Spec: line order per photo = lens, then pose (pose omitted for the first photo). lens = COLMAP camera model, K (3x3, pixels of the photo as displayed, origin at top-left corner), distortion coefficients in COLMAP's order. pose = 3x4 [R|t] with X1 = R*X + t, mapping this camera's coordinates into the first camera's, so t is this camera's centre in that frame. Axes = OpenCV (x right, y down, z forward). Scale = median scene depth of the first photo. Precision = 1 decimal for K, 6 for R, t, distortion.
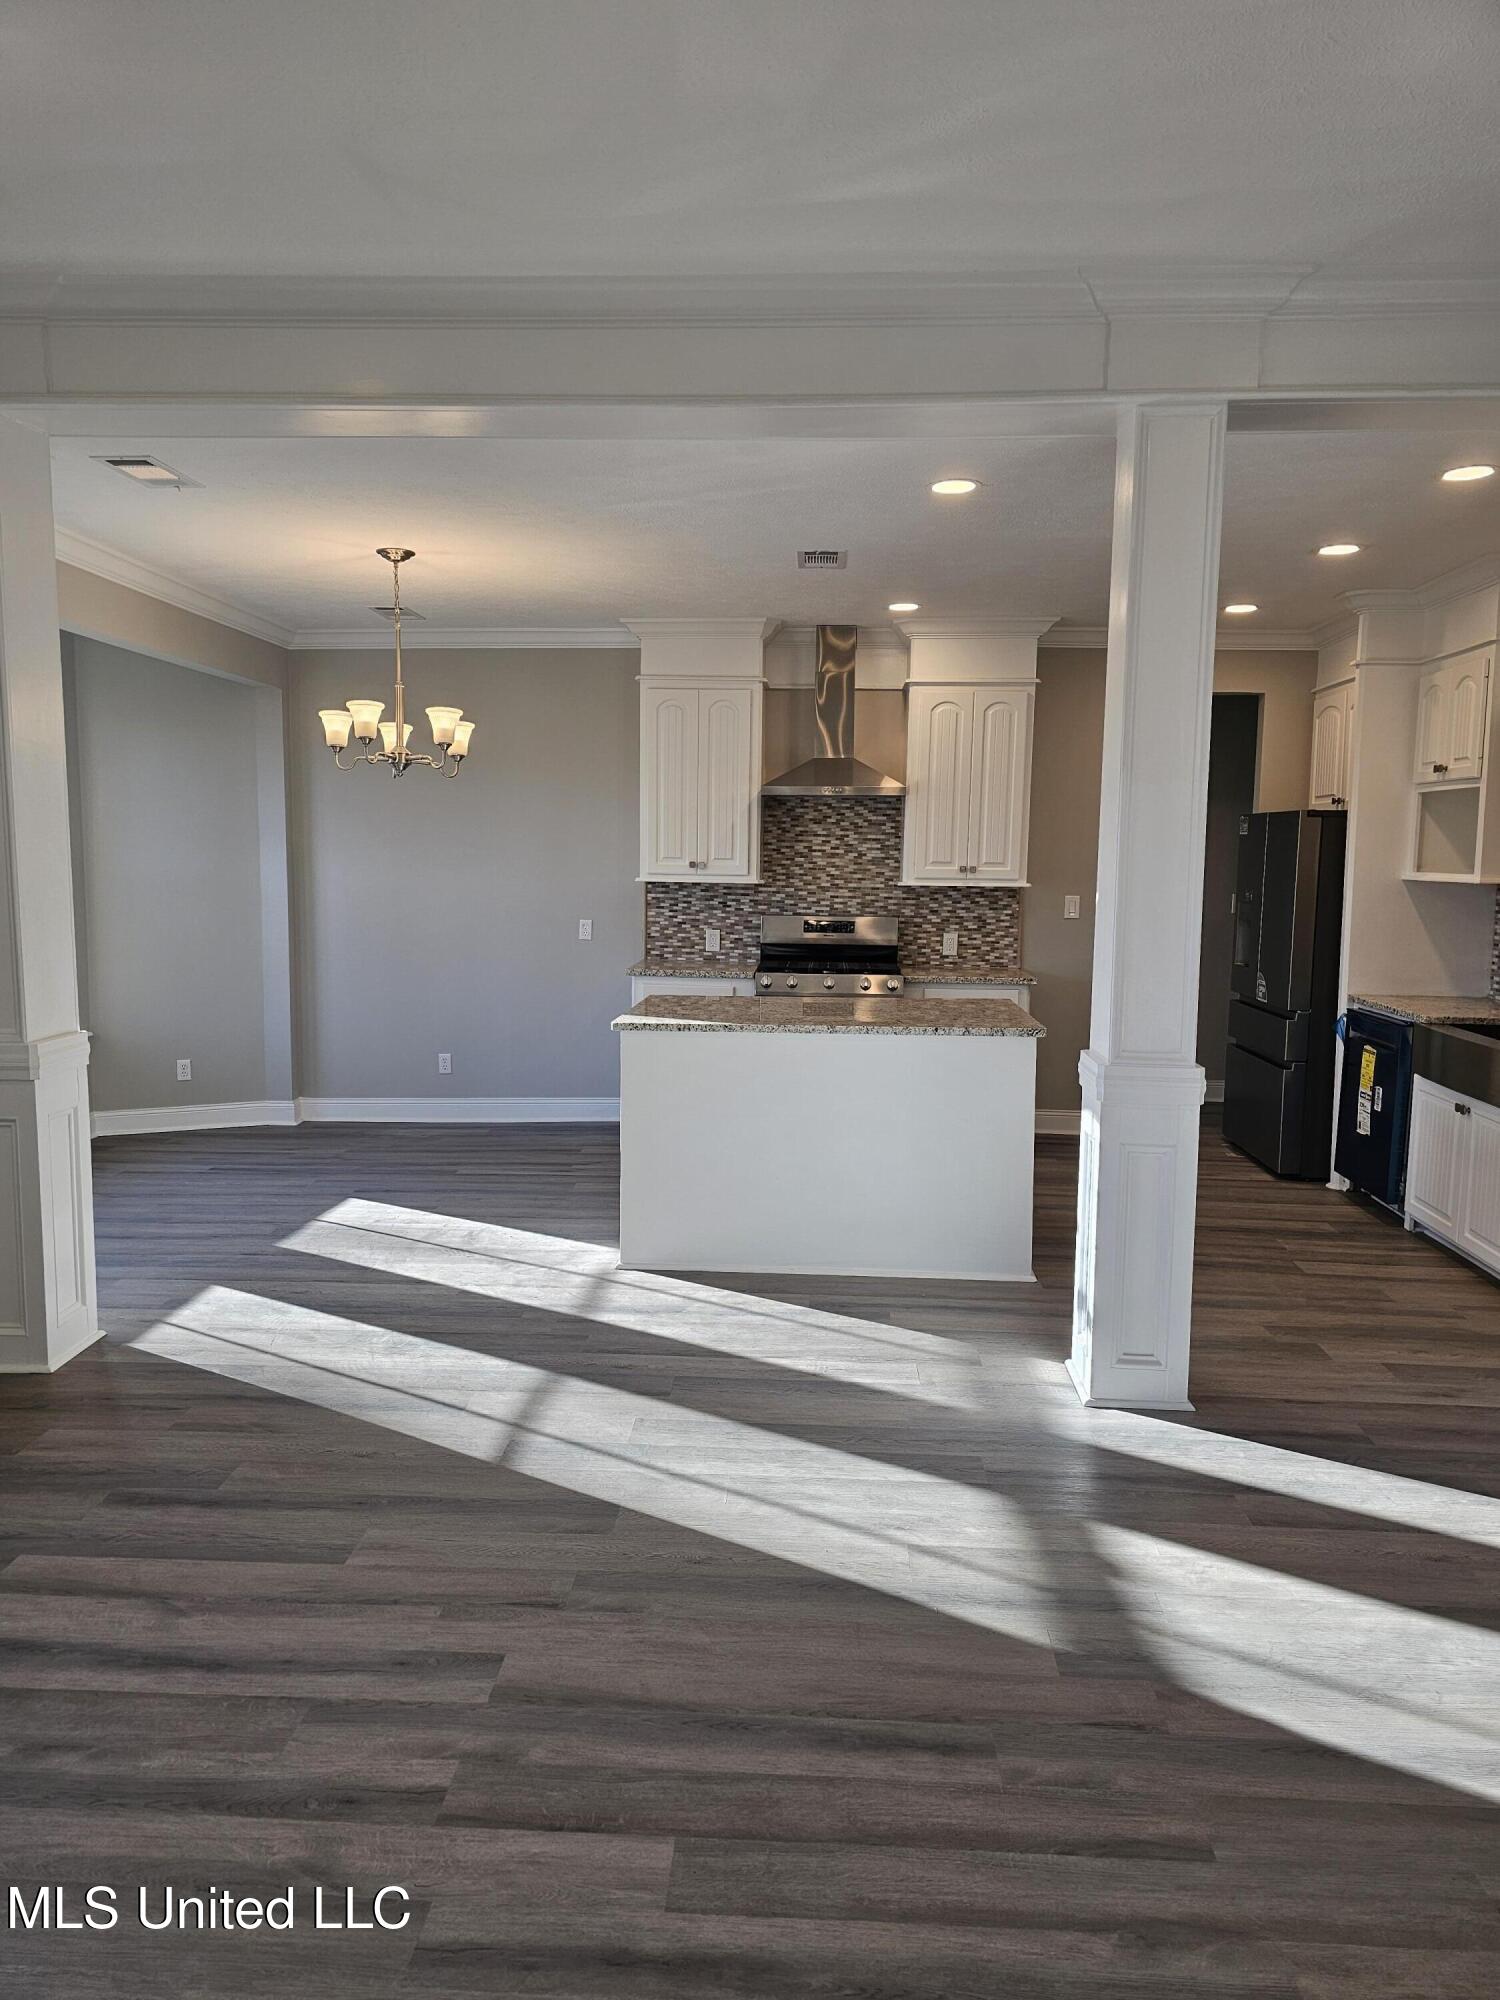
lens RADIAL K [[1364.6, 0, 743.1], [0, 1364.6, 1009.4], [0, 0, 1]] dist [0.047936, -0.003859]
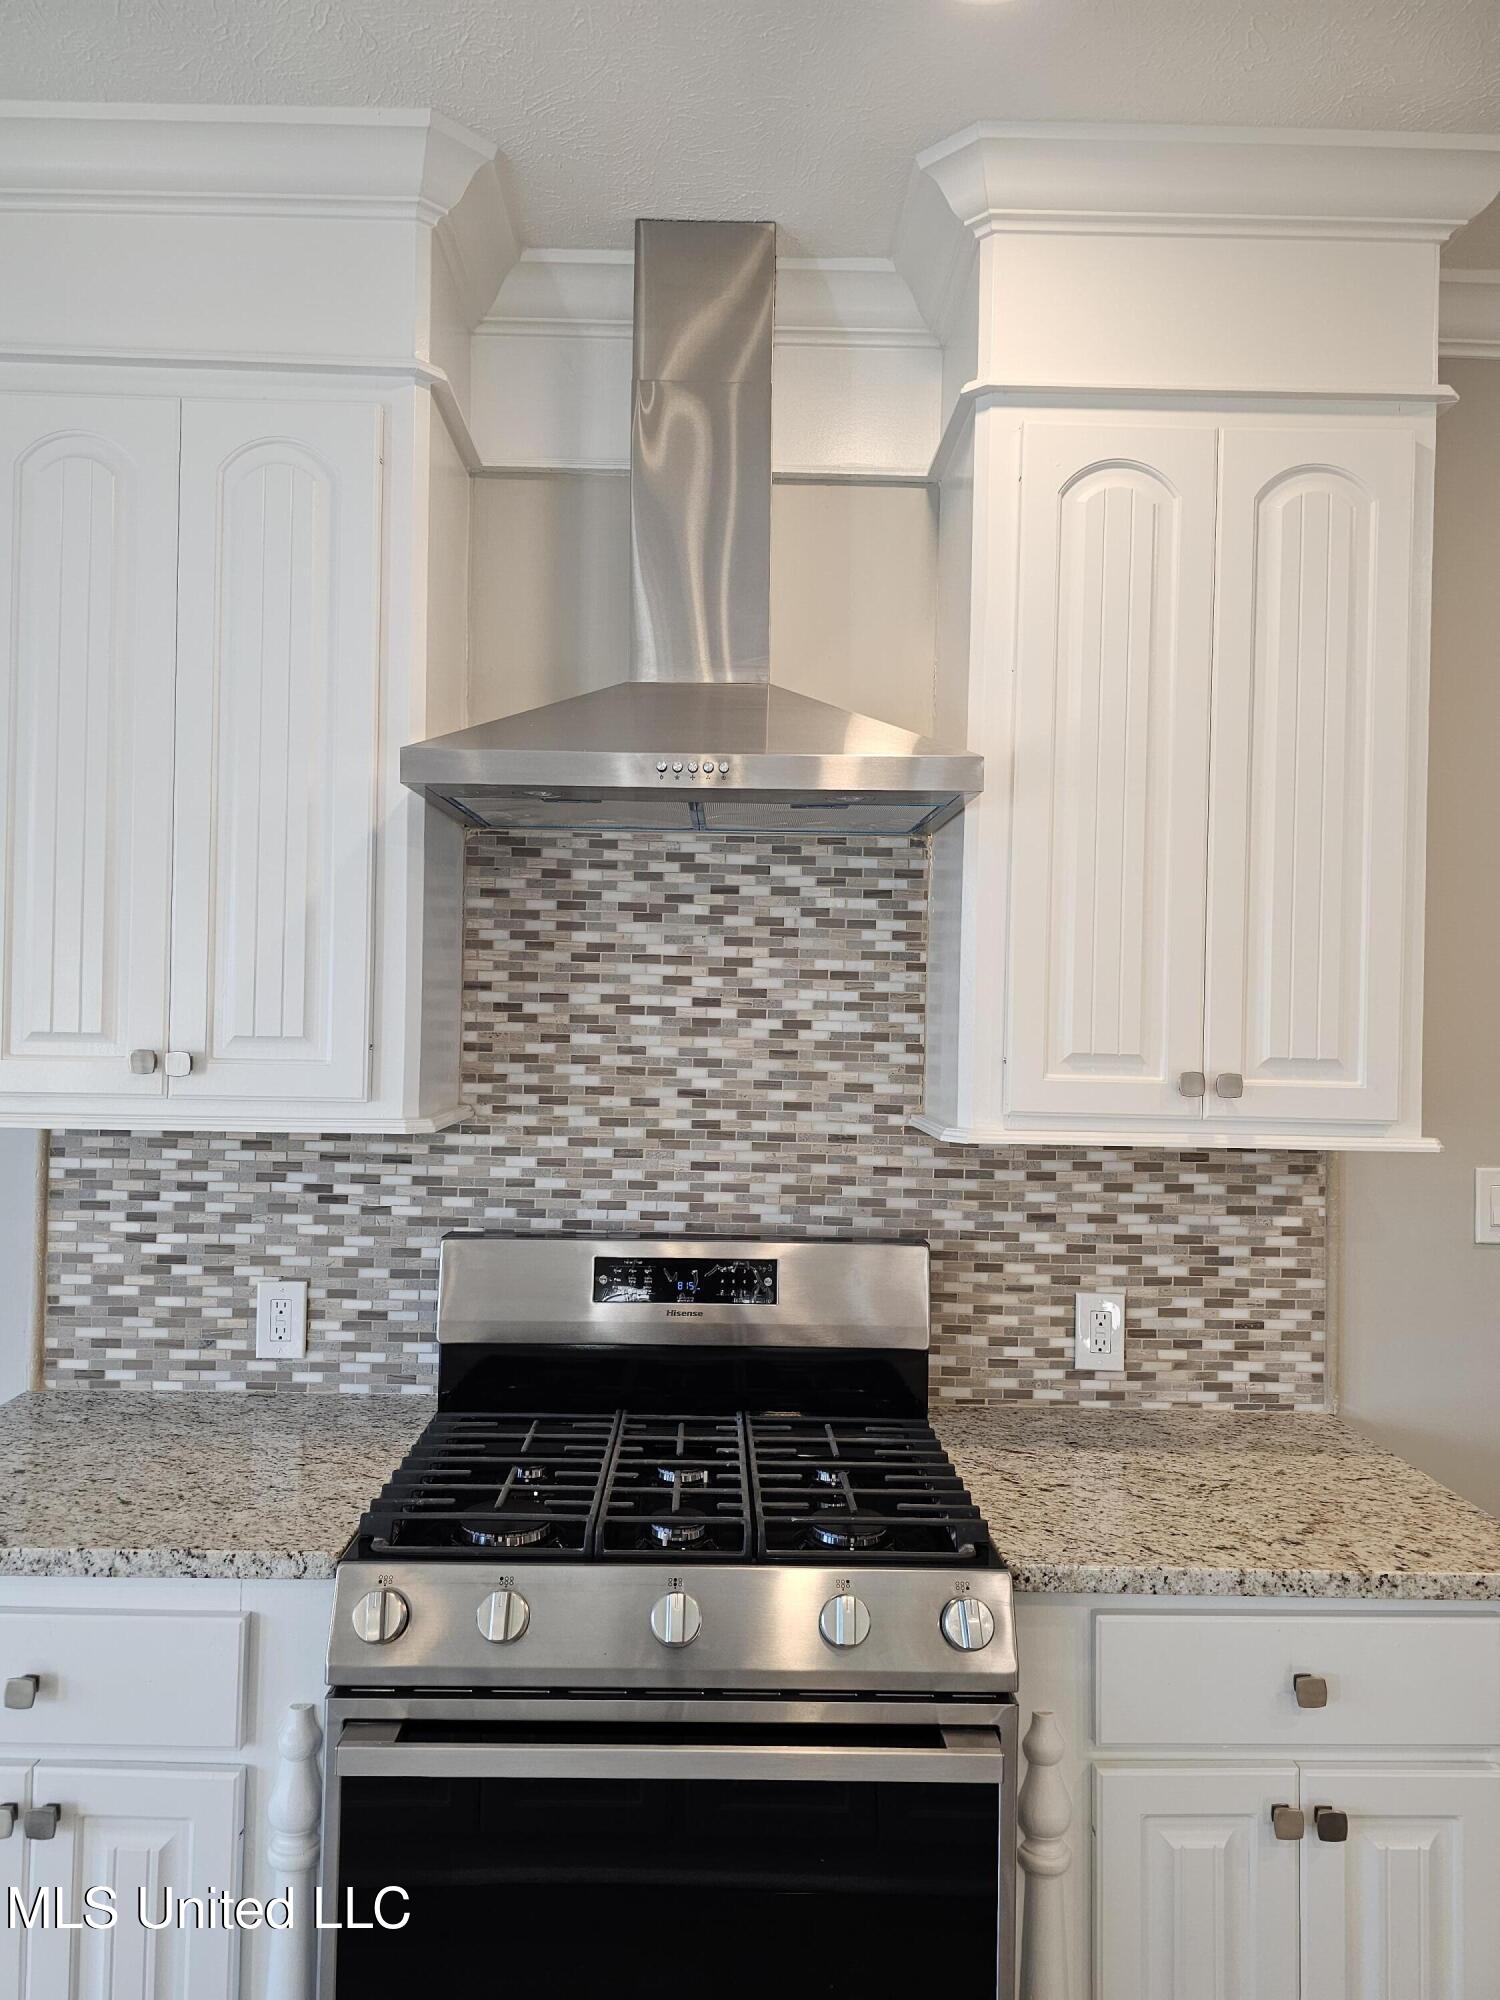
lens RADIAL K [[1364.6, 0, 745.6], [0, 1364.6, 995.7], [0, 0, 1]] dist [0.047936, -0.003859]
pose [[0.996790, 0.006621, 0.079789, 0.052219], [0.003713, 0.991680, -0.128673, -0.081461], [-0.079977, 0.128556, 0.988472, 0.707117]]
